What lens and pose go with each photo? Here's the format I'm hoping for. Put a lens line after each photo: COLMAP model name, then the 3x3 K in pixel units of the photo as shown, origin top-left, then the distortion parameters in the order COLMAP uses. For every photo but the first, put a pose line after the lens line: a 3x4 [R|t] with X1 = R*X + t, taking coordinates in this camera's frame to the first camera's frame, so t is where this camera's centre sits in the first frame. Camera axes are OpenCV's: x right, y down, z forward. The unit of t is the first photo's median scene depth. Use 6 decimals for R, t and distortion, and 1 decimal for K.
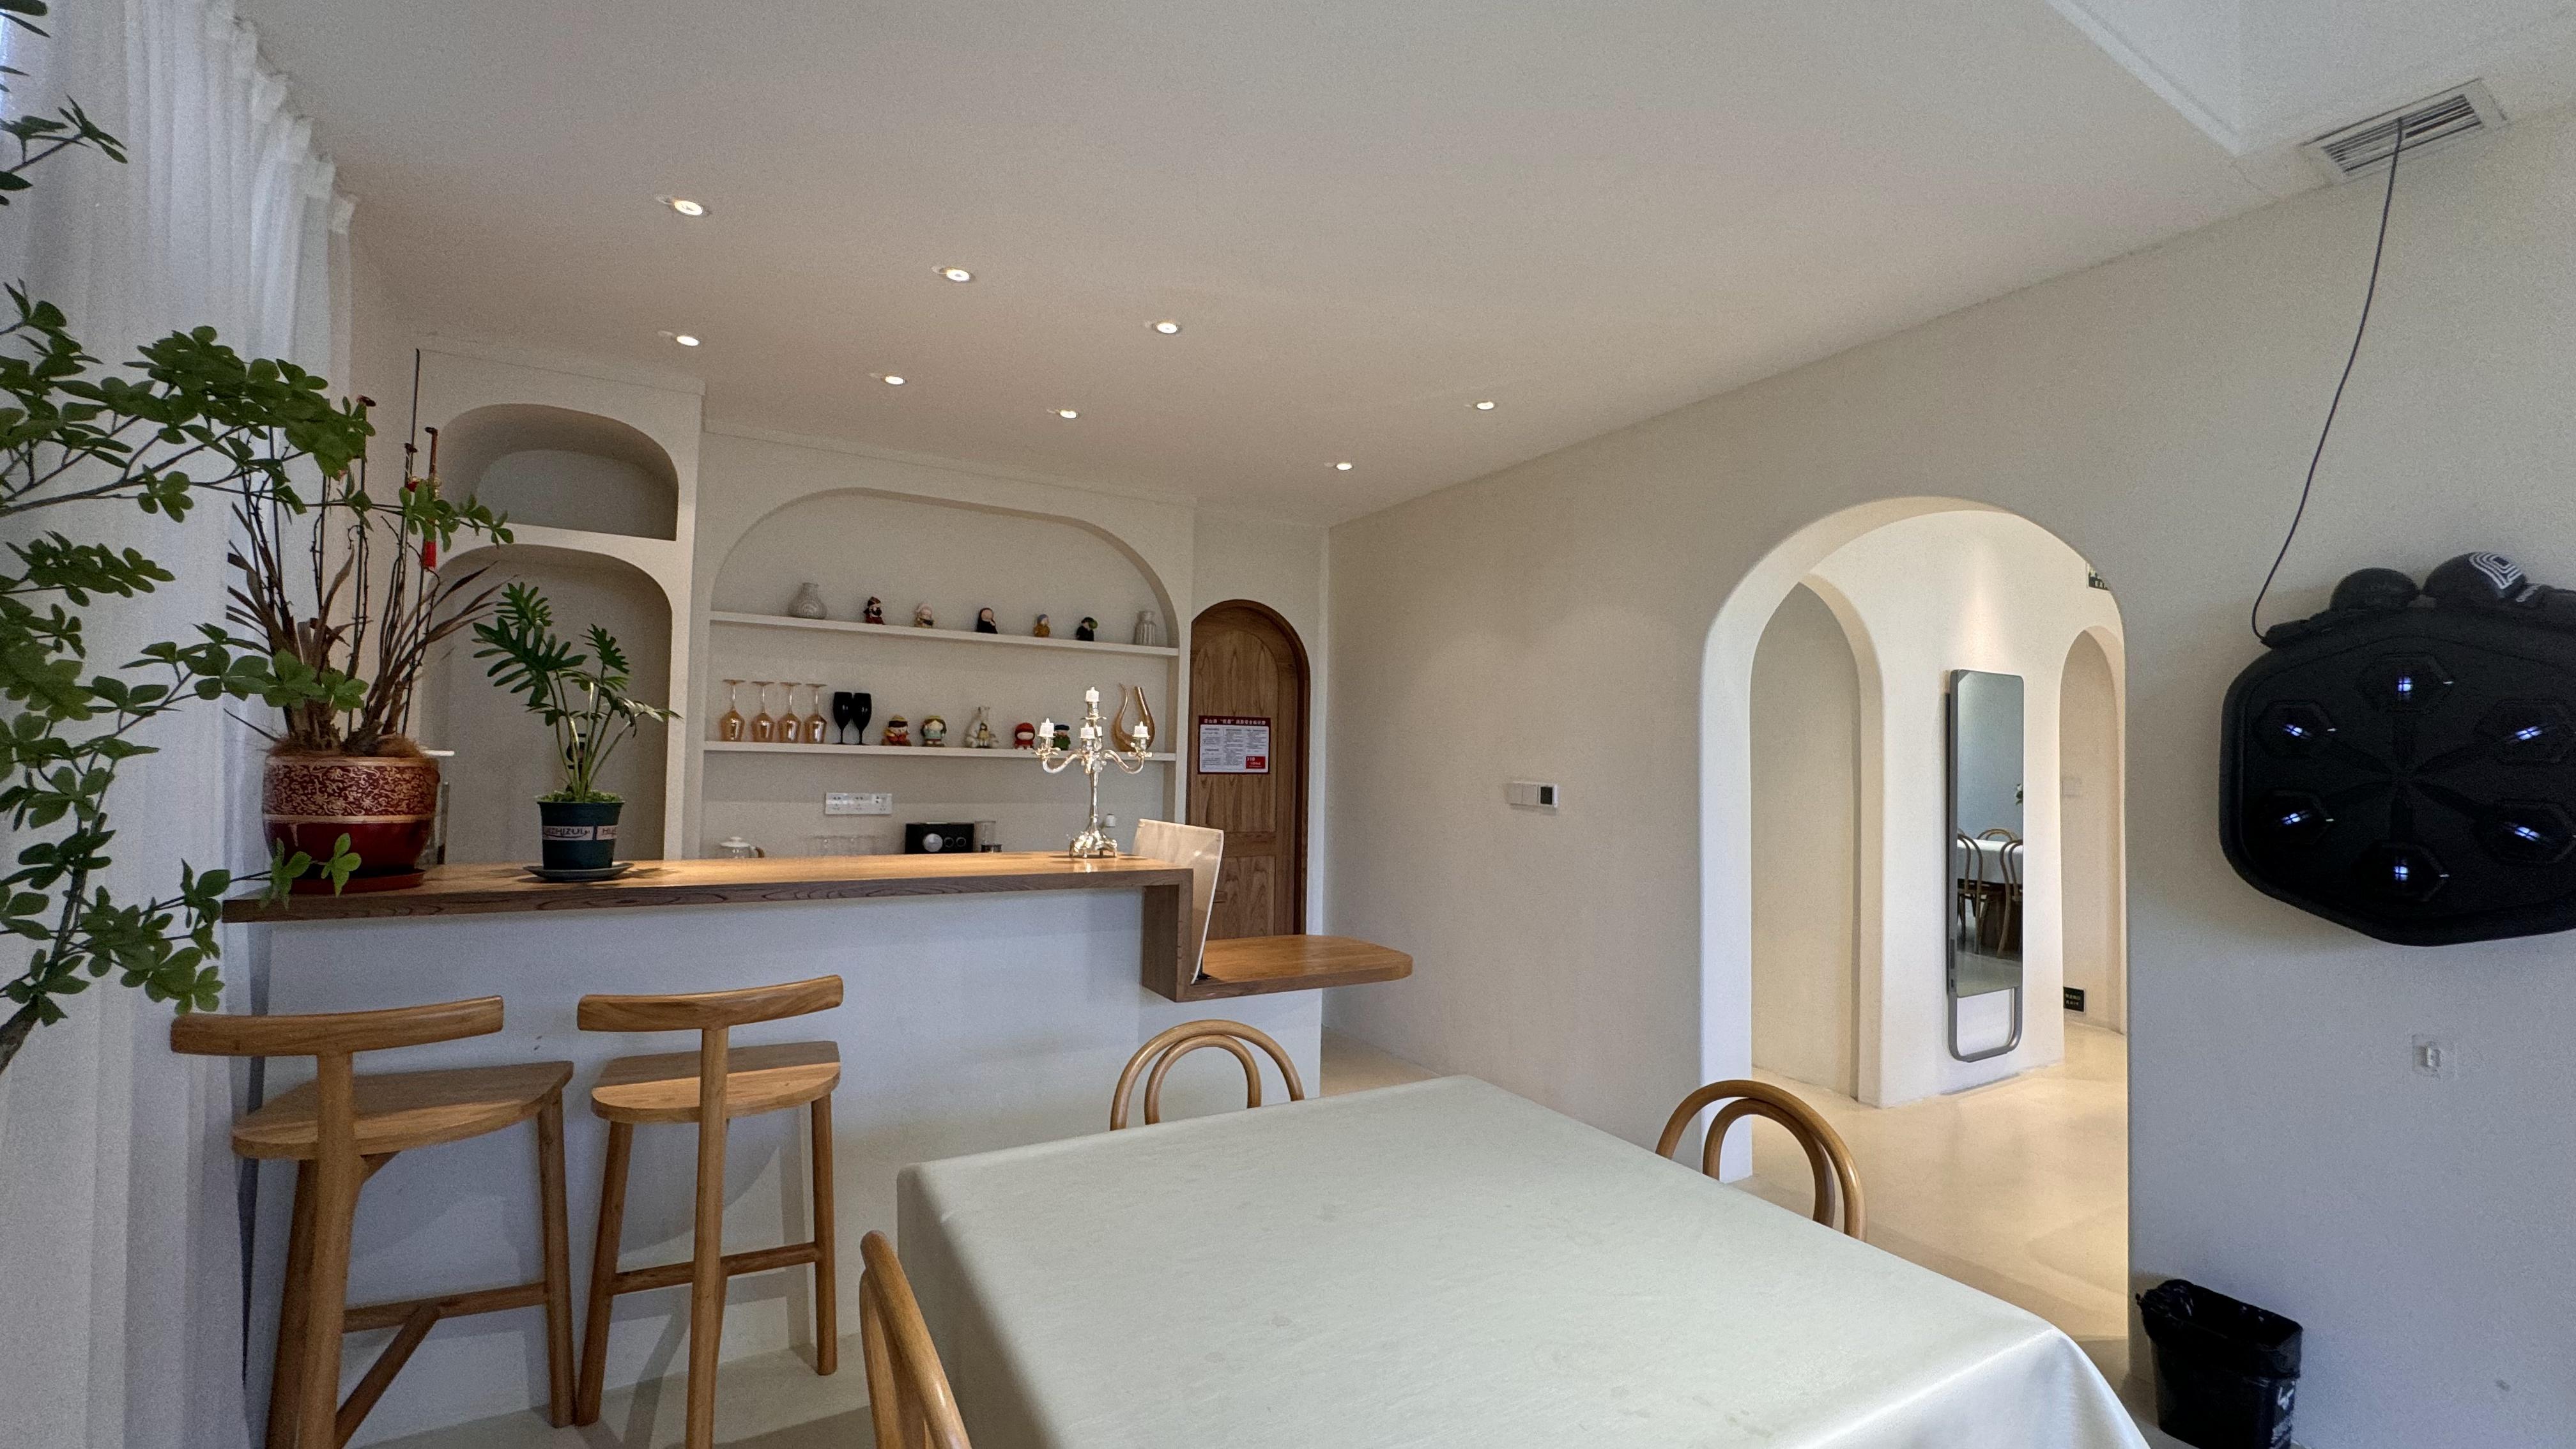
lens RADIAL K [[1041.7, 0, 1337.1], [0, 1041.7, 715.3], [0, 0, 1]] dist [-0.020348, -0.000037]
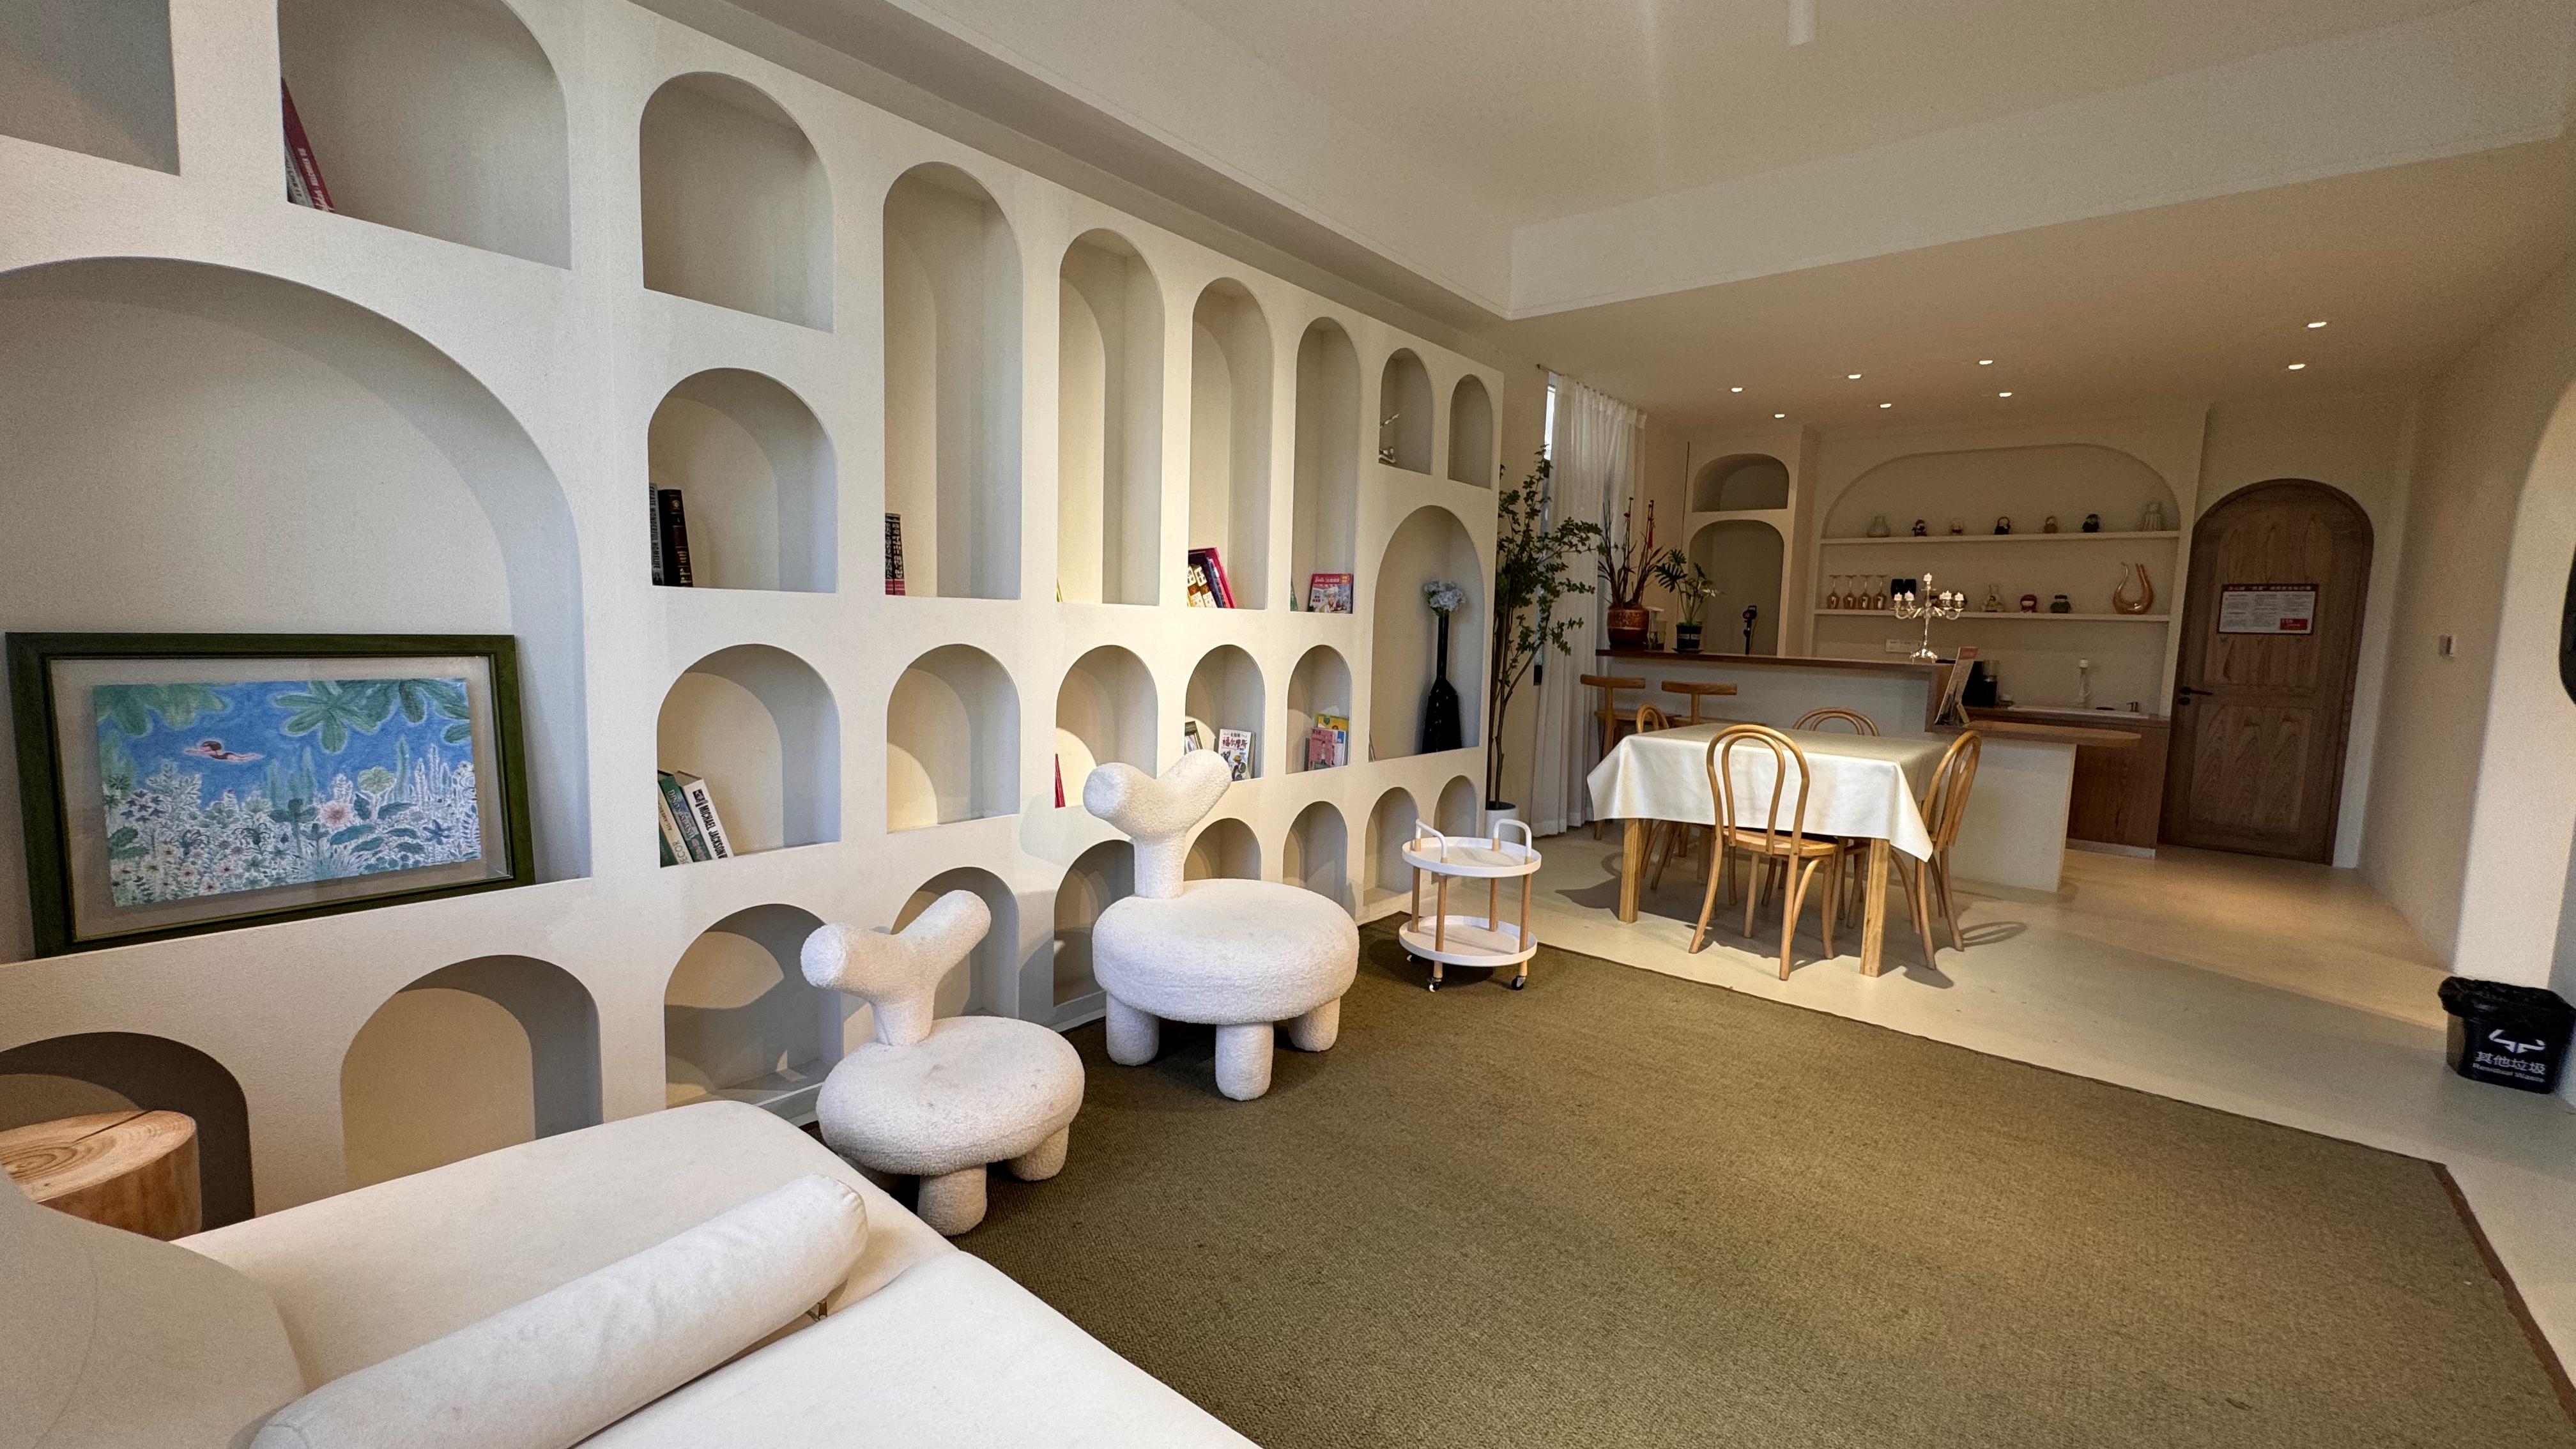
lens RADIAL K [[1030.4, 0, 1291.5], [0, 1030.4, 721.5], [0, 0, 1]] dist [0.000179, -0.000074]
pose [[0.302612, 0.086700, -0.949162, 0.781124], [0.021023, 0.995005, 0.097590, 0.022069], [0.952882, -0.049486, 0.299277, -0.429588]]
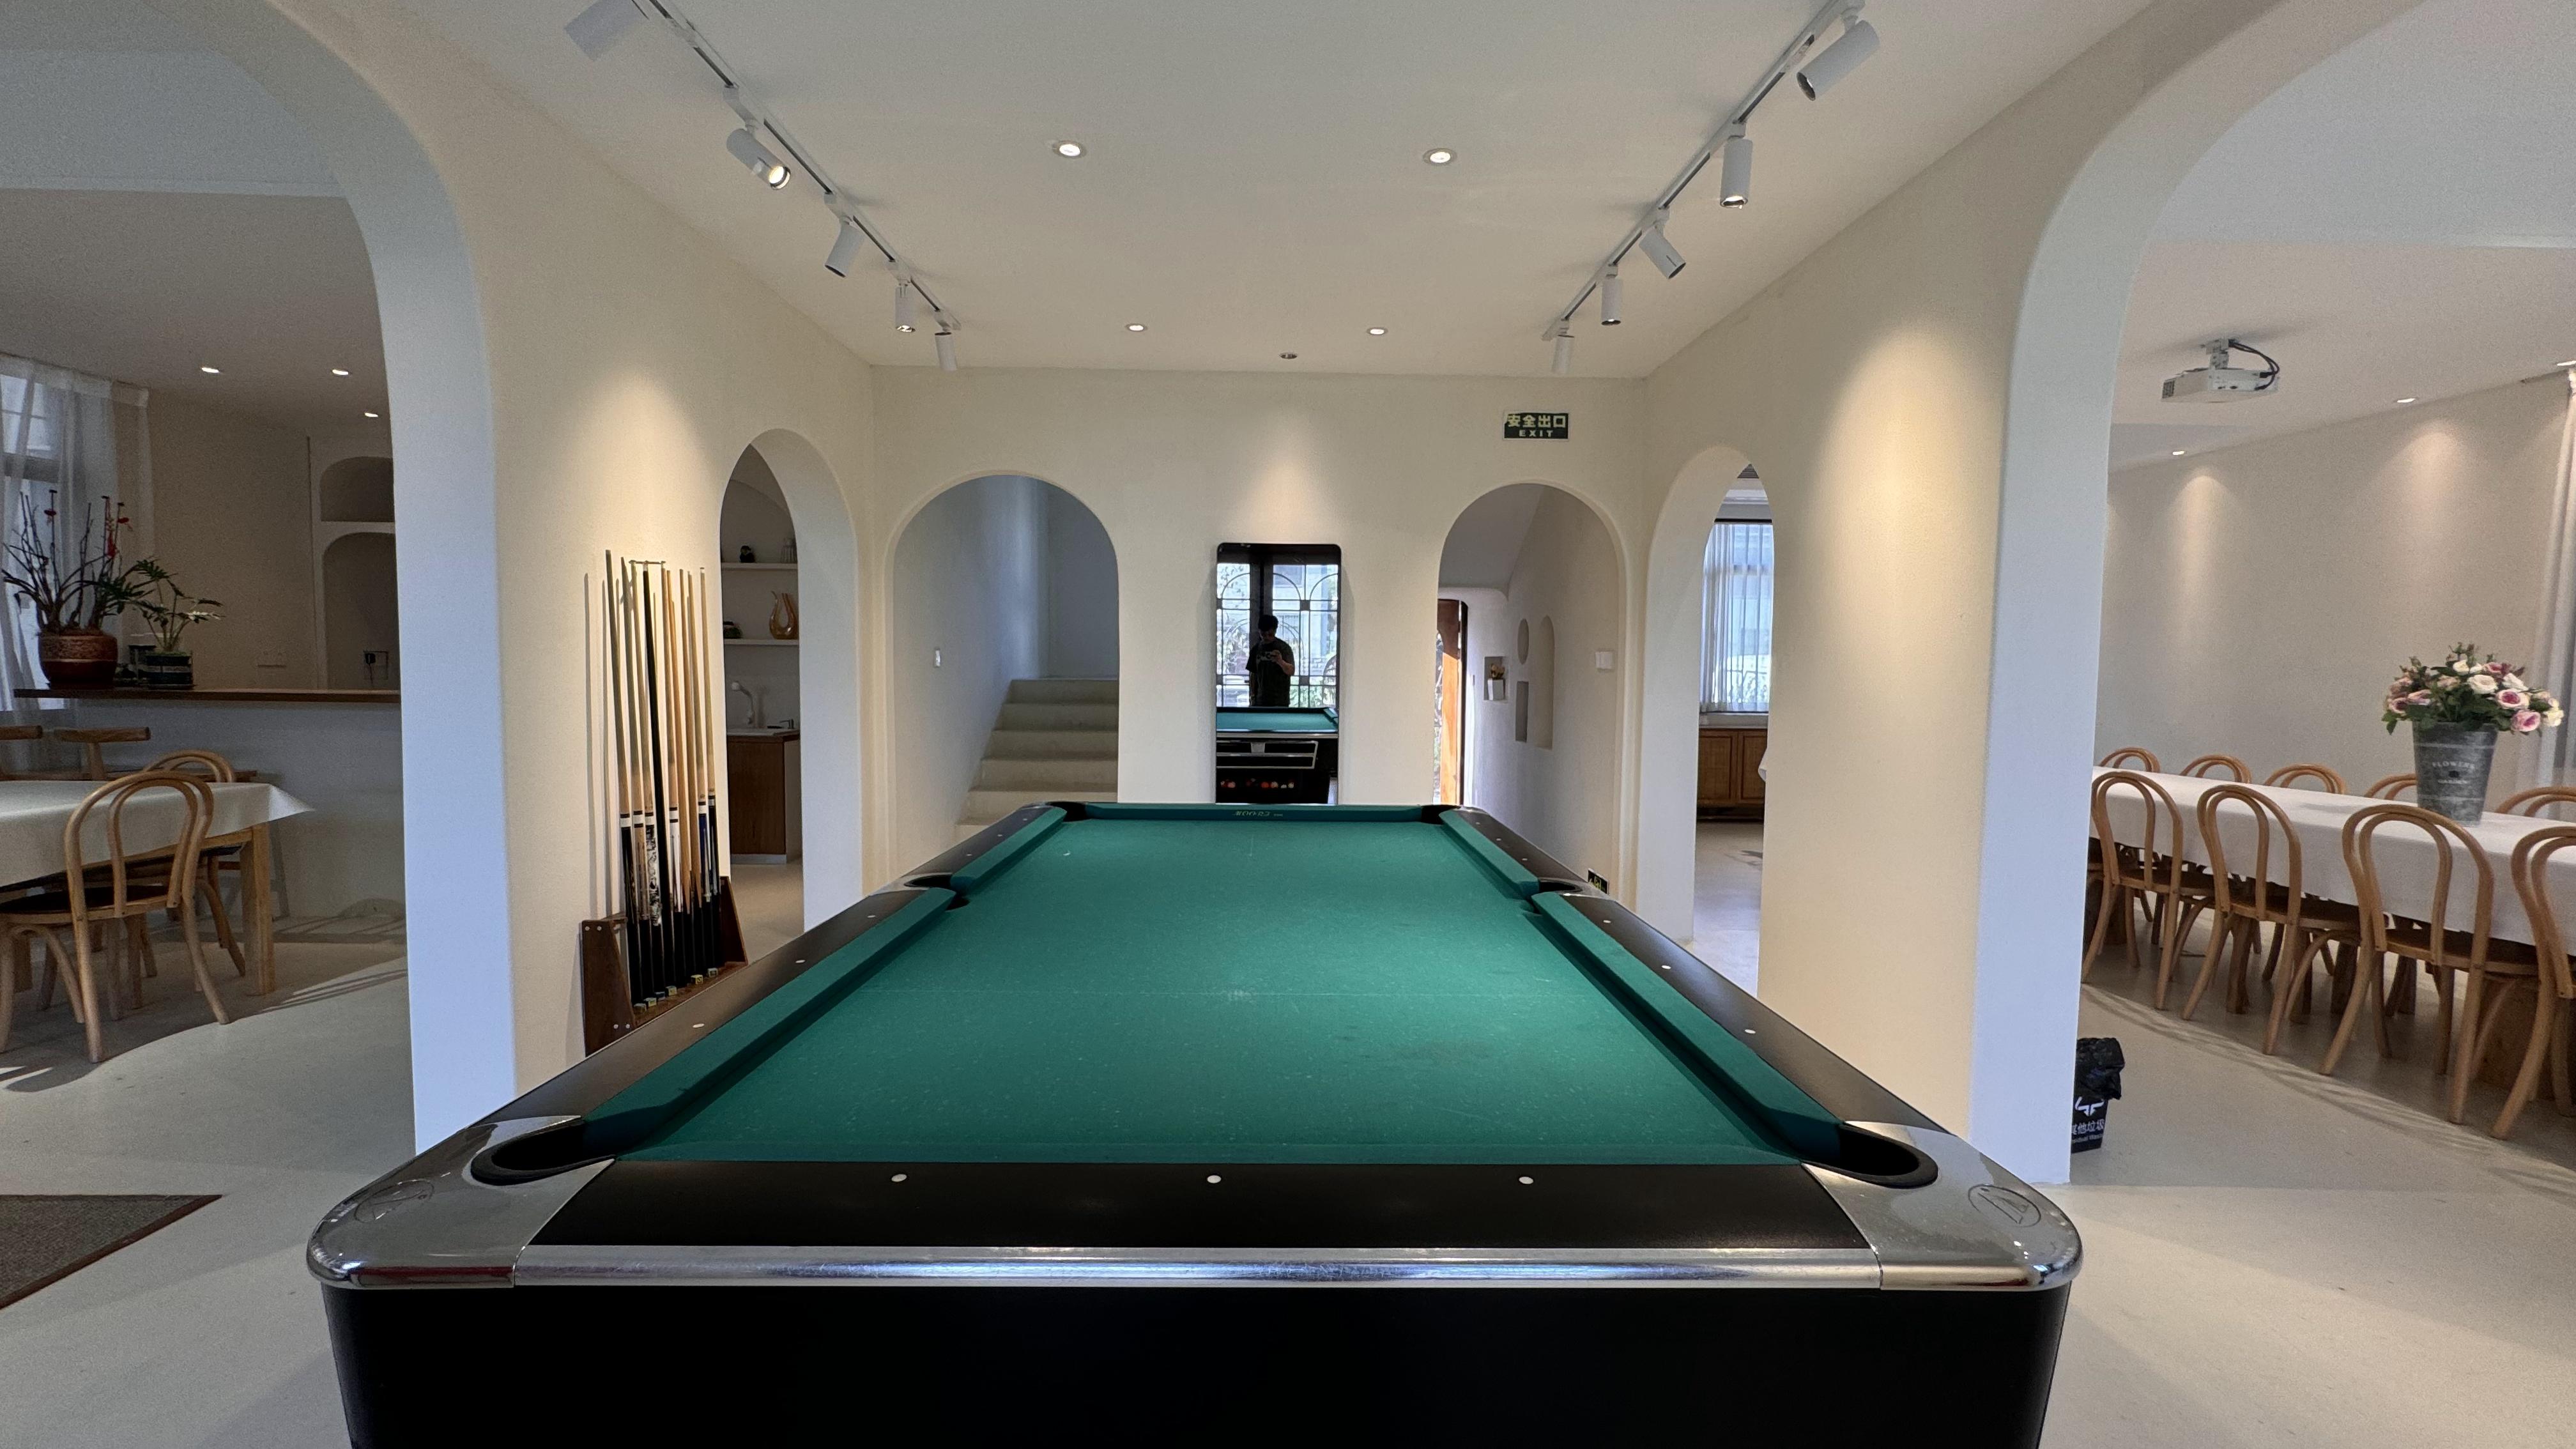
lens RADIAL K [[1030.4, 0, 1291.5], [0, 1030.4, 721.5], [0, 0, 1]] dist [0.000179, -0.000074]
pose [[0.848629, 0.025469, -0.528375, 1.215721], [0.024968, 0.995799, 0.088101, 0.042621], [0.528399, -0.087958, 0.844427, 0.174249]]
